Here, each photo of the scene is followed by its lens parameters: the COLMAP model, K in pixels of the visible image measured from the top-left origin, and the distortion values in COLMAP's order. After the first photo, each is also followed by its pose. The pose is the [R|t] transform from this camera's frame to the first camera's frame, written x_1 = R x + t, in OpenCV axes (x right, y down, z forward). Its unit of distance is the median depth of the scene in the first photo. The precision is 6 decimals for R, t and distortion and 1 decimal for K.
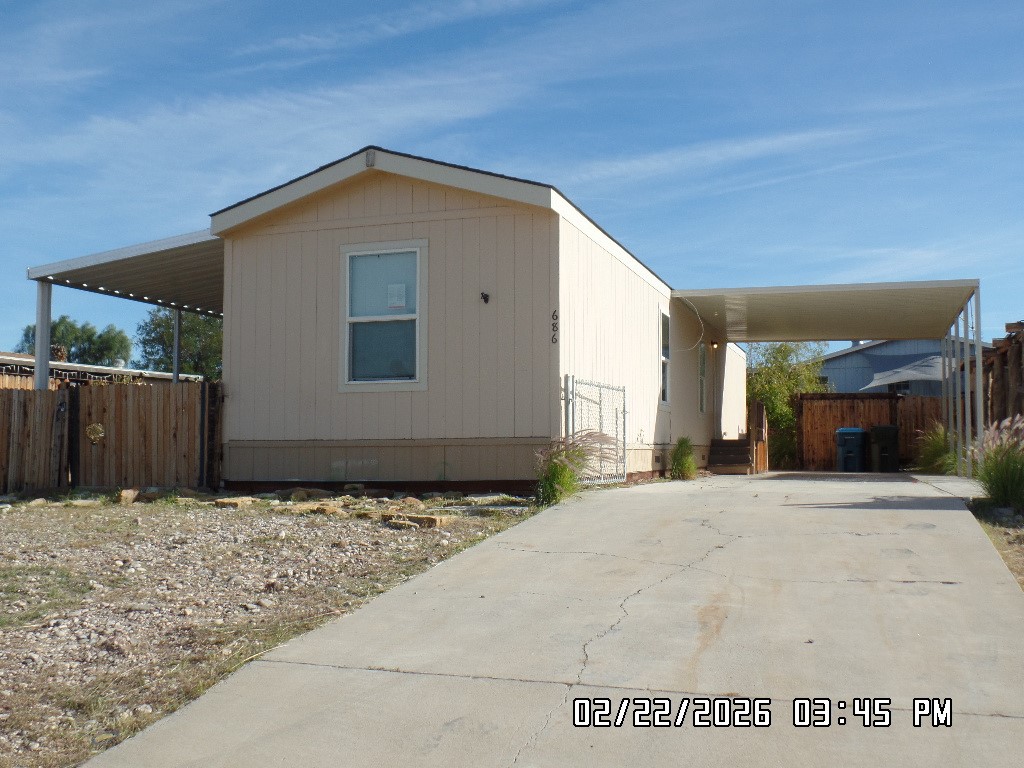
lens RADIAL K [[1037.0, 0, 512.9], [0, 1037.0, 384.1], [0, 0, 1]] dist [0.011064, 0.000000]
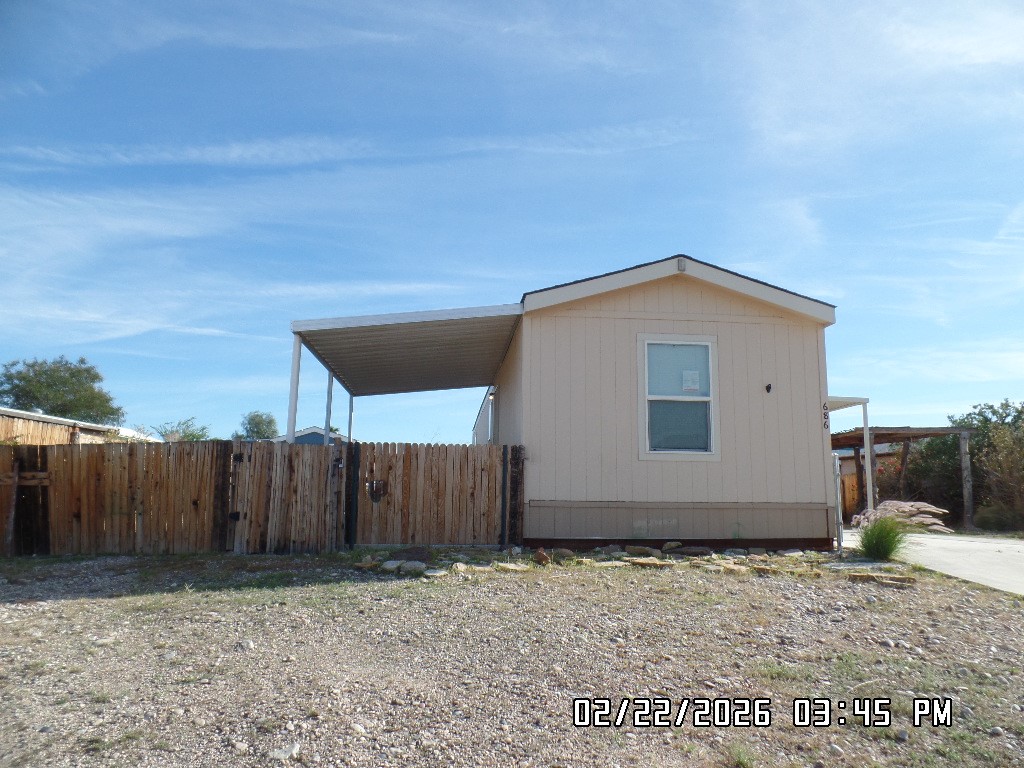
lens RADIAL K [[720.3, 0, 511.5], [0, 720.3, 387.1], [0, 0, 1]] dist [0.022401, -0.001951]
pose [[0.907839, 0.077531, 0.412088, -0.606186], [-0.042033, 0.994634, -0.094534, 0.008755], [-0.417206, 0.068500, 0.906227, 0.318976]]
